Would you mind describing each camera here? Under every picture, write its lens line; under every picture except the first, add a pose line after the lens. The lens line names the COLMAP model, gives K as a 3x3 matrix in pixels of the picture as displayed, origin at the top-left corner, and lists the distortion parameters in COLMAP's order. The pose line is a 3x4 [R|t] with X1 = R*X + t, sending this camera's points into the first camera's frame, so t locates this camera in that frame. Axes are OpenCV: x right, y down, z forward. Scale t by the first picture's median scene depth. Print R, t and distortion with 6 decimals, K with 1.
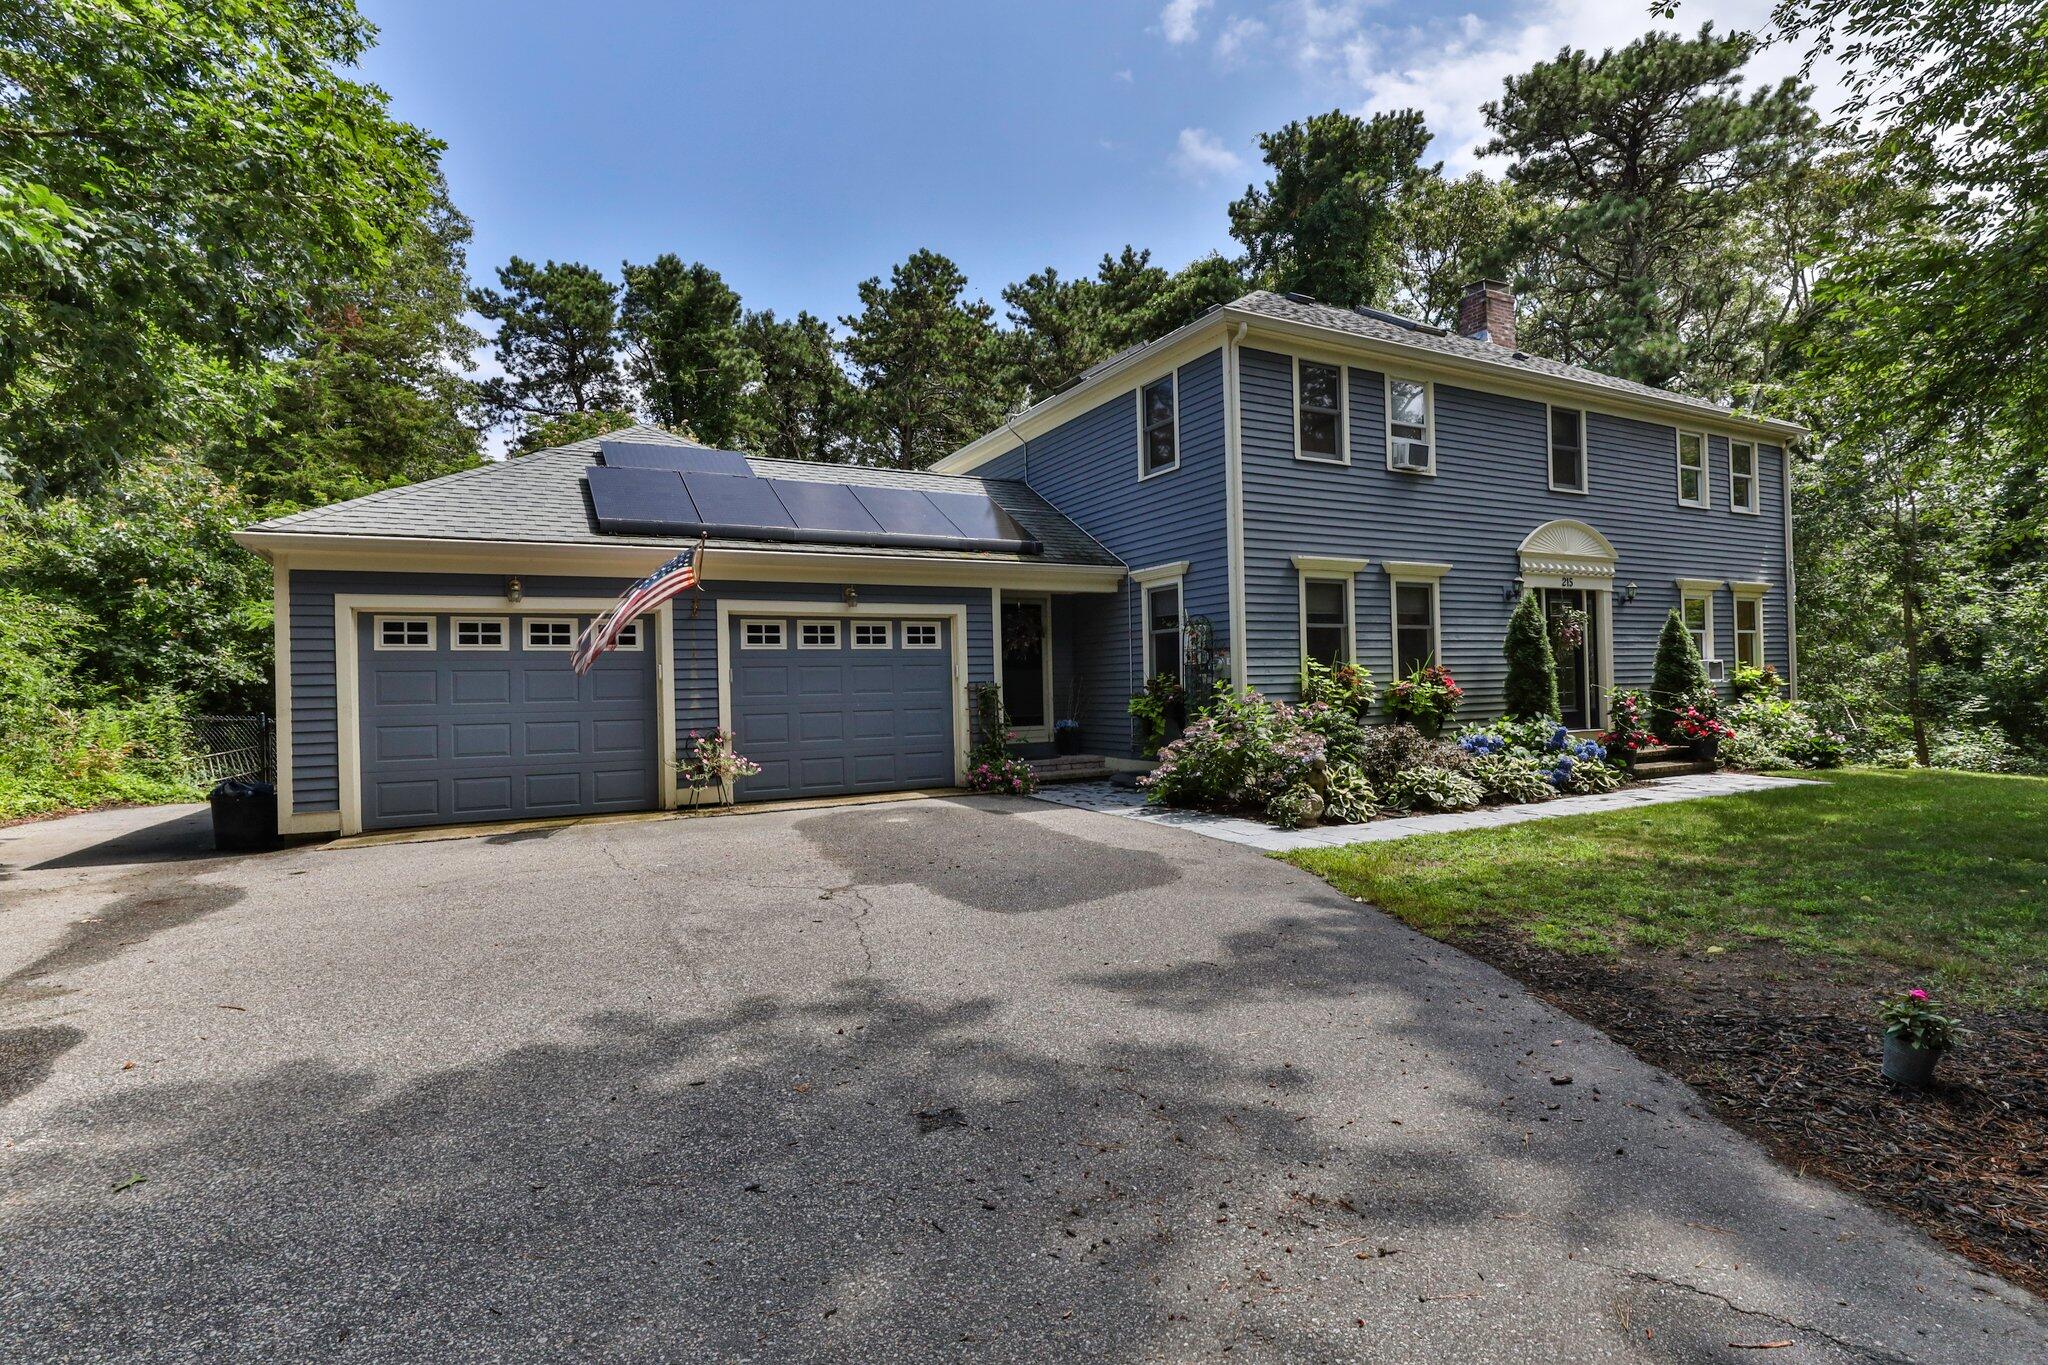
lens RADIAL K [[929.5, 0, 1069.2], [0, 929.5, 675.6], [0, 0, 1]] dist [-0.006193, 0.001168]
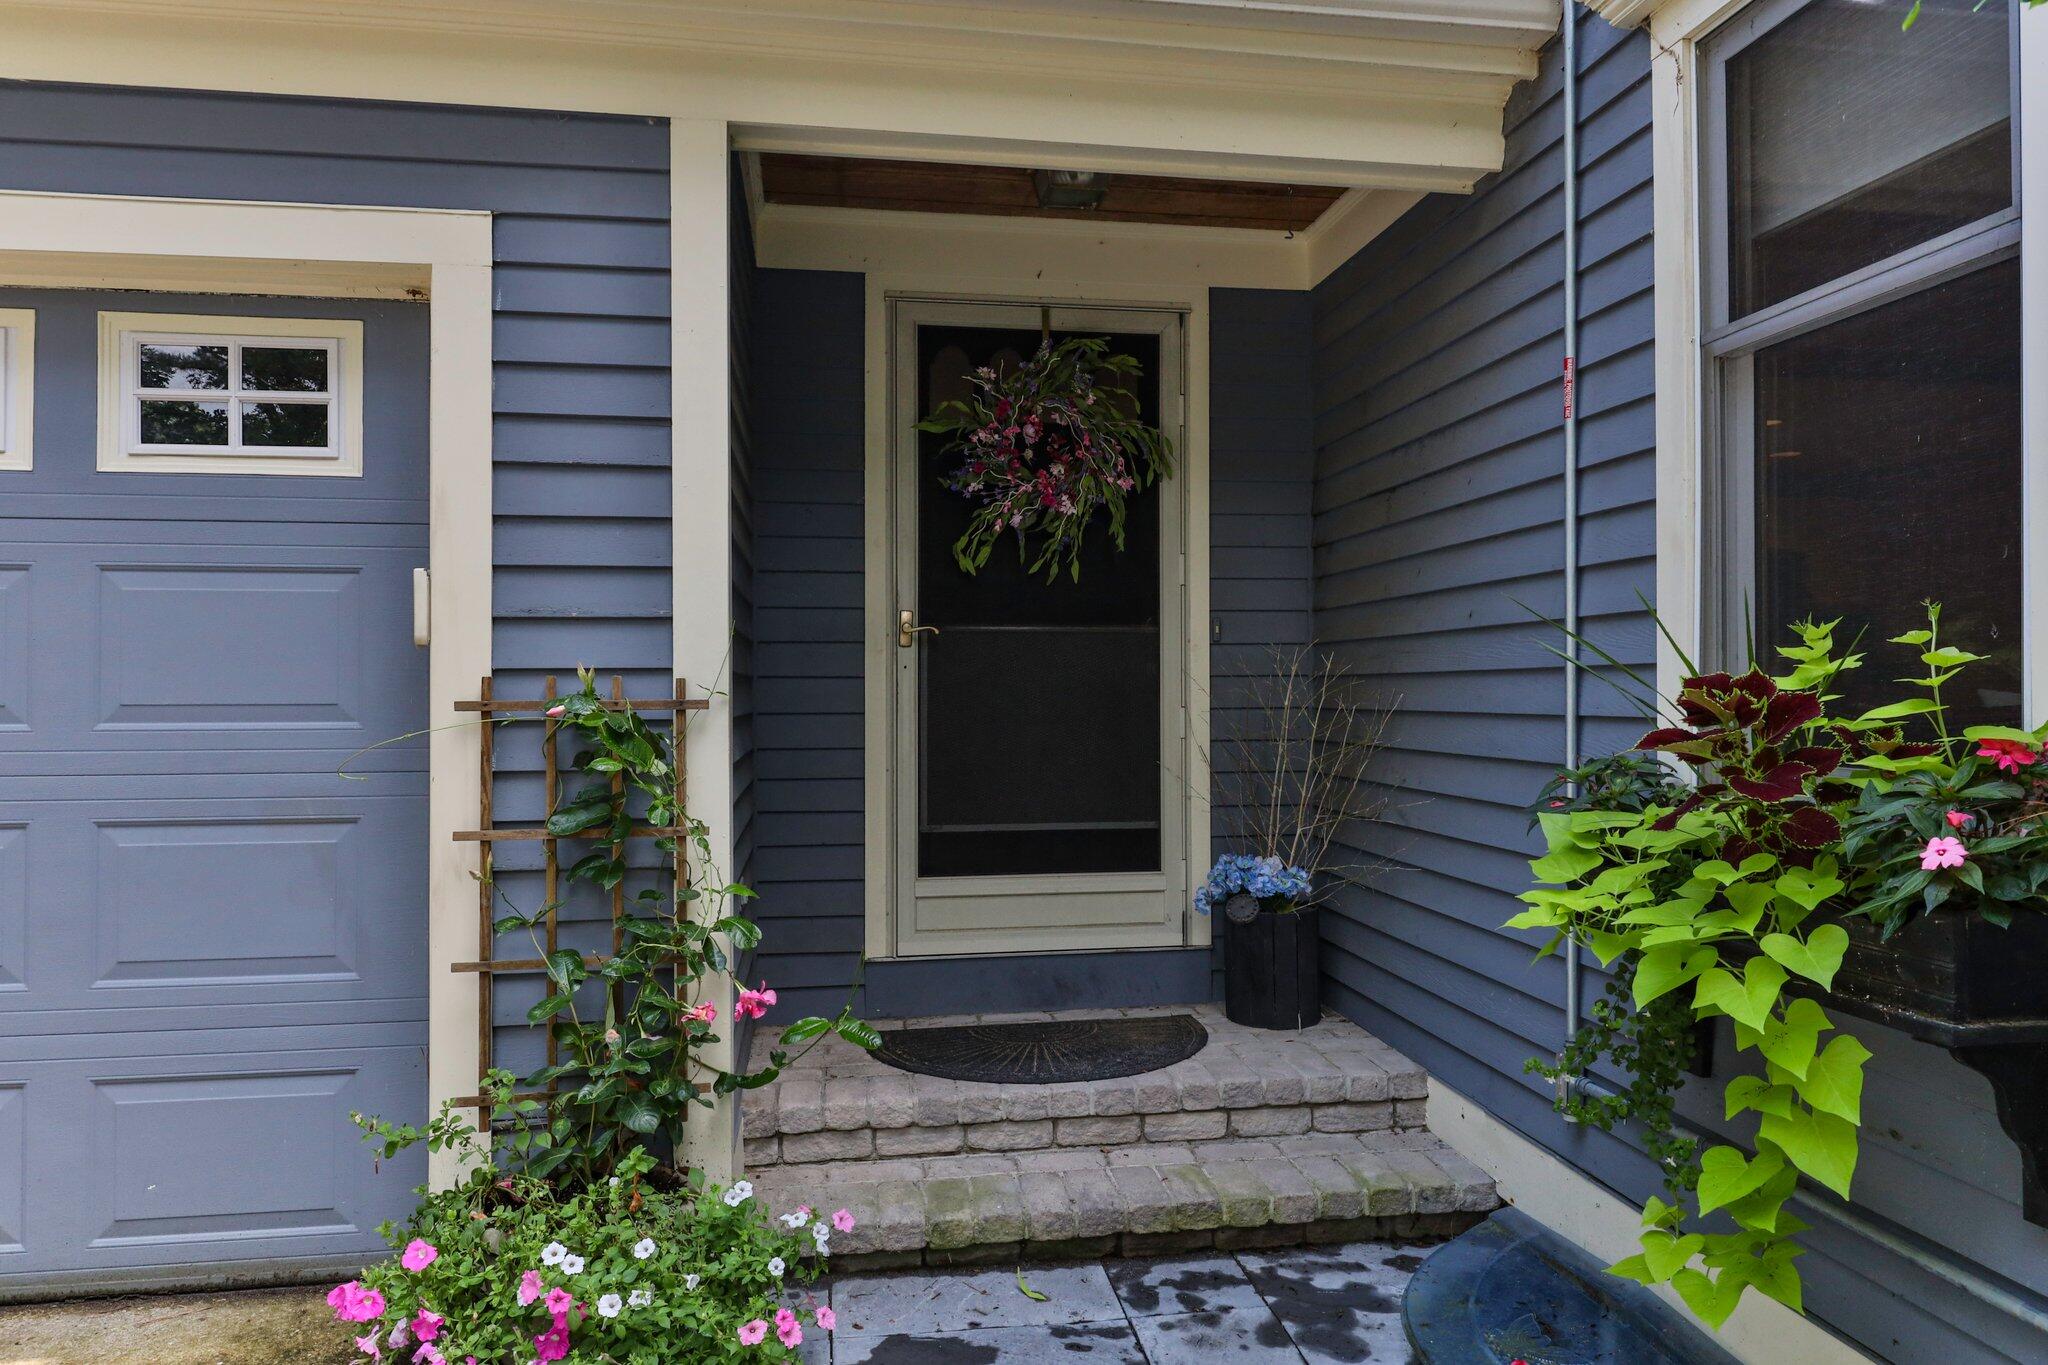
lens RADIAL K [[1293.7, 0, 1021.3], [0, 1293.7, 670.4], [0, 0, 1]] dist [-0.029657, -0.000025]
pose [[0.927881, 0.015700, -0.372547, 0.055093], [-0.014673, 0.999877, 0.005591, 0.003684], [0.372588, 0.000279, 0.927997, 0.684855]]
